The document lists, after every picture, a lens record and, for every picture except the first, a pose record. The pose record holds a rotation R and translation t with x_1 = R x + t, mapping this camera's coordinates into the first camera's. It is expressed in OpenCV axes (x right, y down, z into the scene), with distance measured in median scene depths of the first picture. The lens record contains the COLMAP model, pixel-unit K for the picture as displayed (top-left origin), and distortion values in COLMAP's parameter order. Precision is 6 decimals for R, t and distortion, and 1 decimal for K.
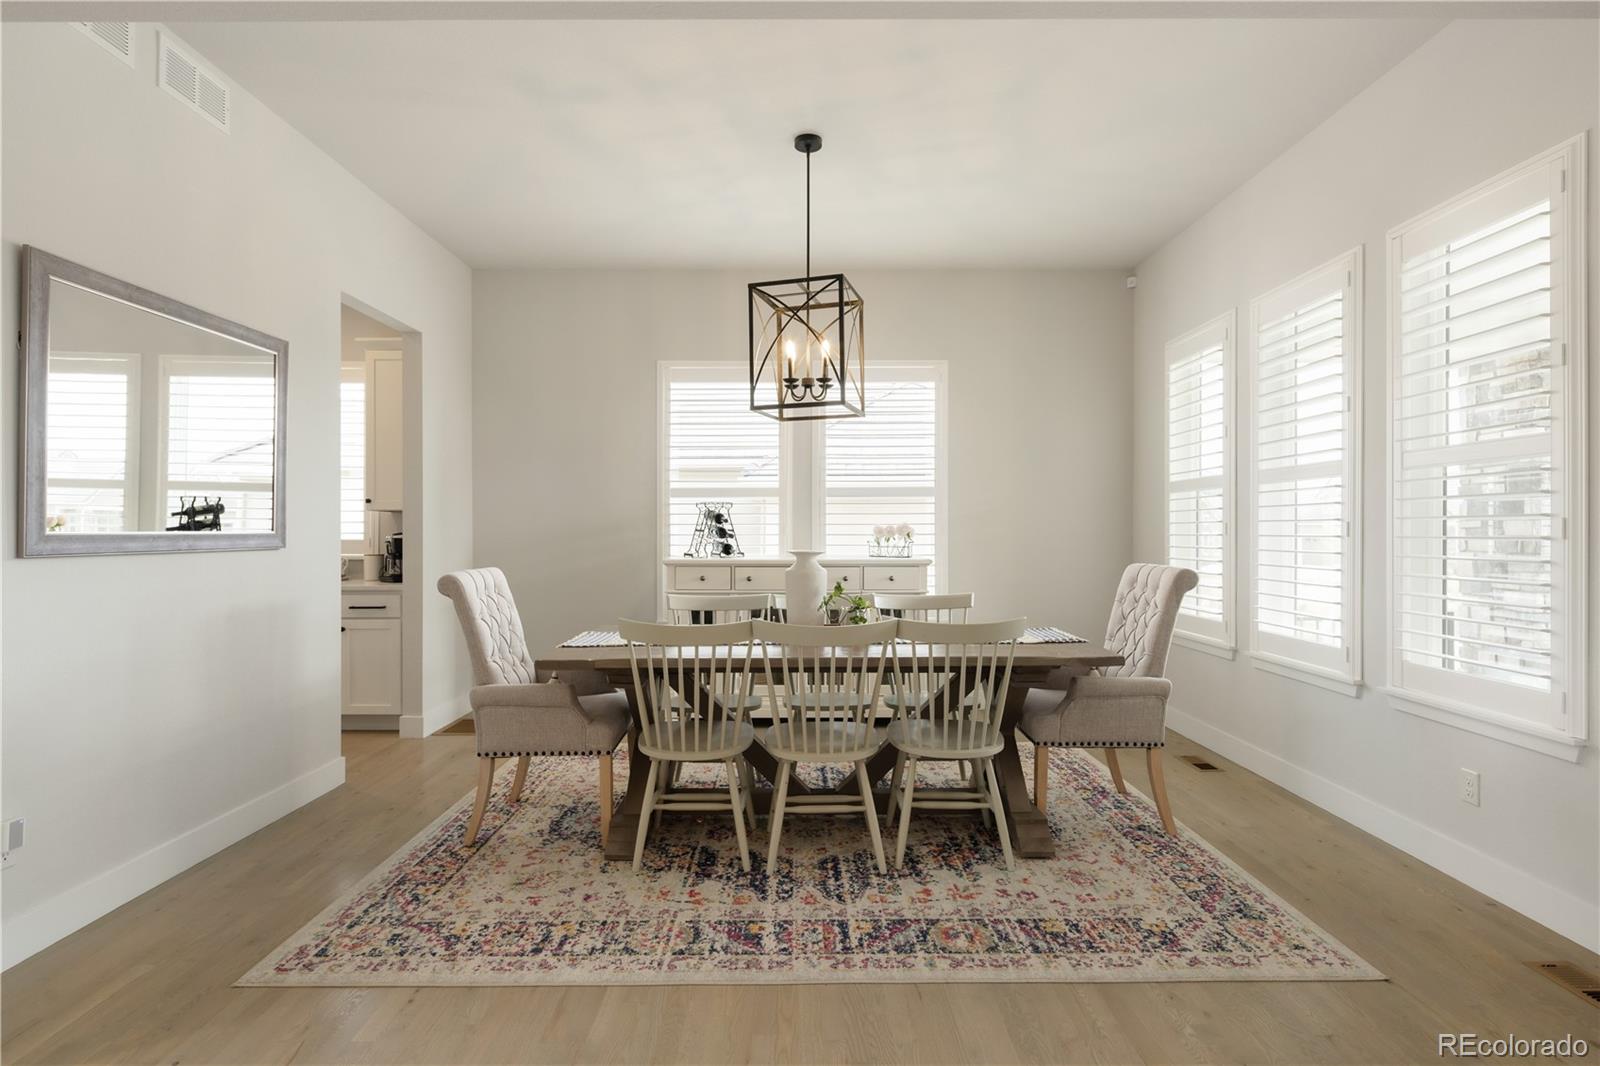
lens RADIAL K [[774.4, 0, 800.0], [0, 774.4, 533.0], [0, 0, 1]] dist [0.000389, -0.000154]
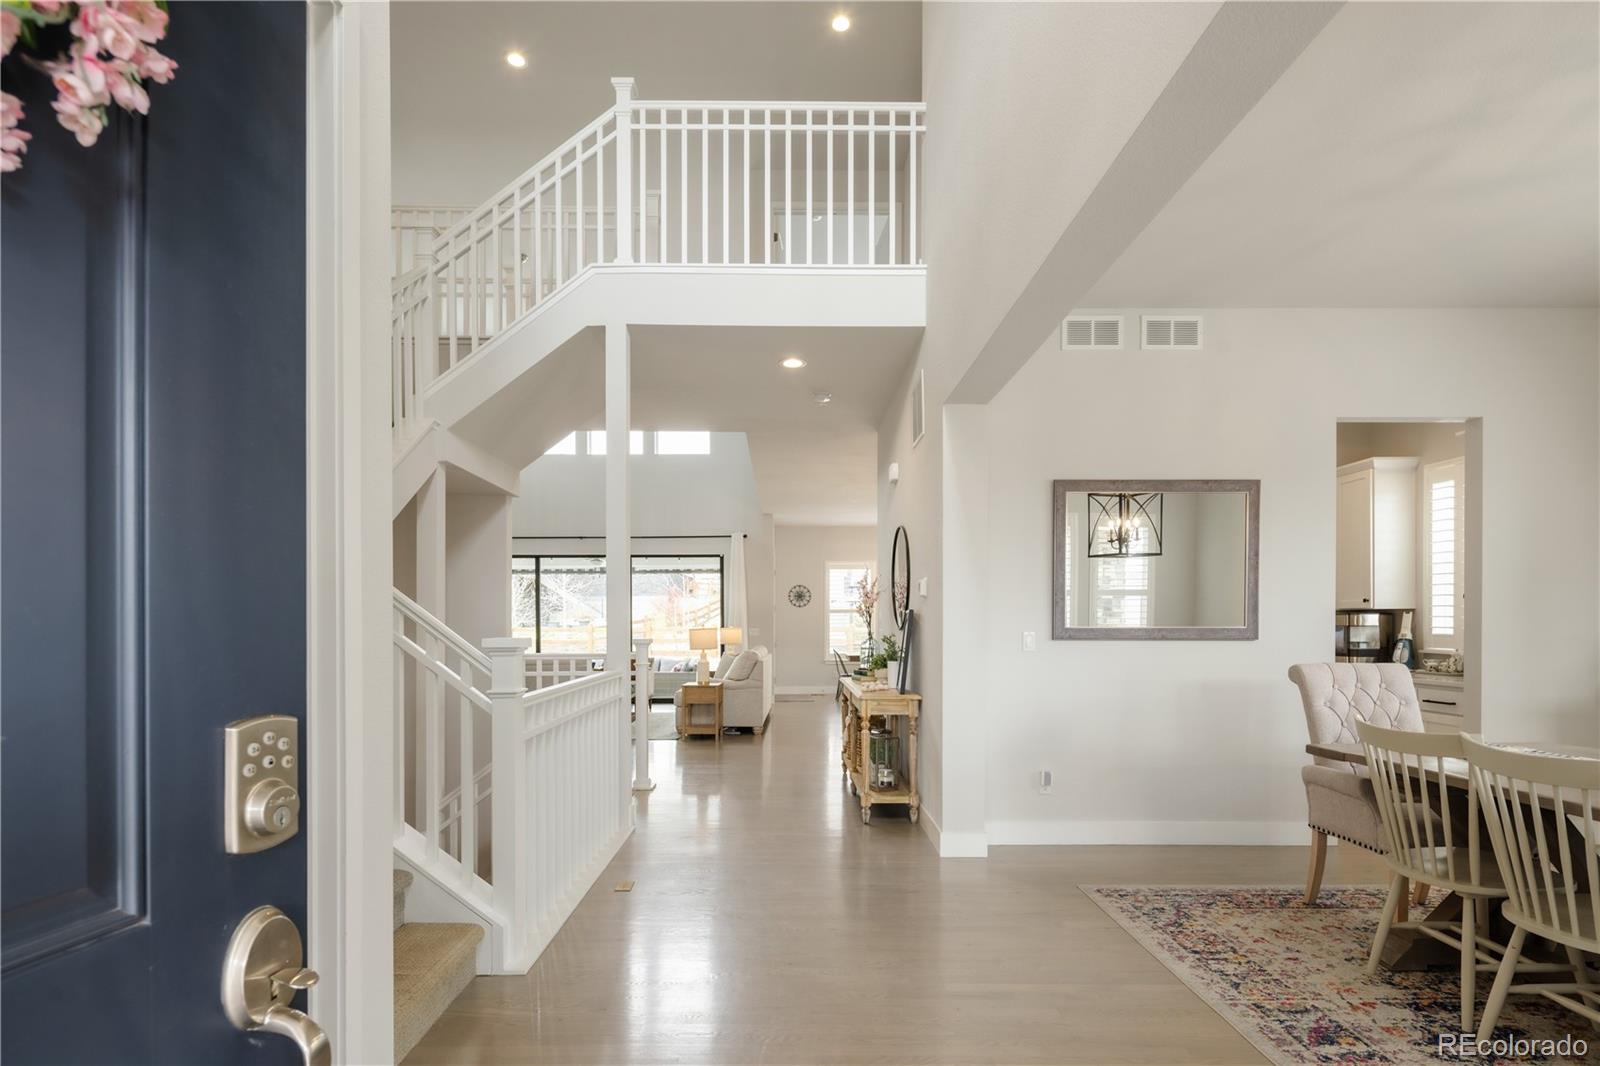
lens RADIAL K [[800.4, 0, 800.0], [0, 800.4, 625.6], [0, 0, 1]] dist [-0.000407, -0.000154]
pose [[0.006659, 0.004229, -0.999969, 0.890328], [-0.002978, 0.999987, 0.004209, -0.008418], [0.999973, 0.002950, 0.006671, 0.296794]]
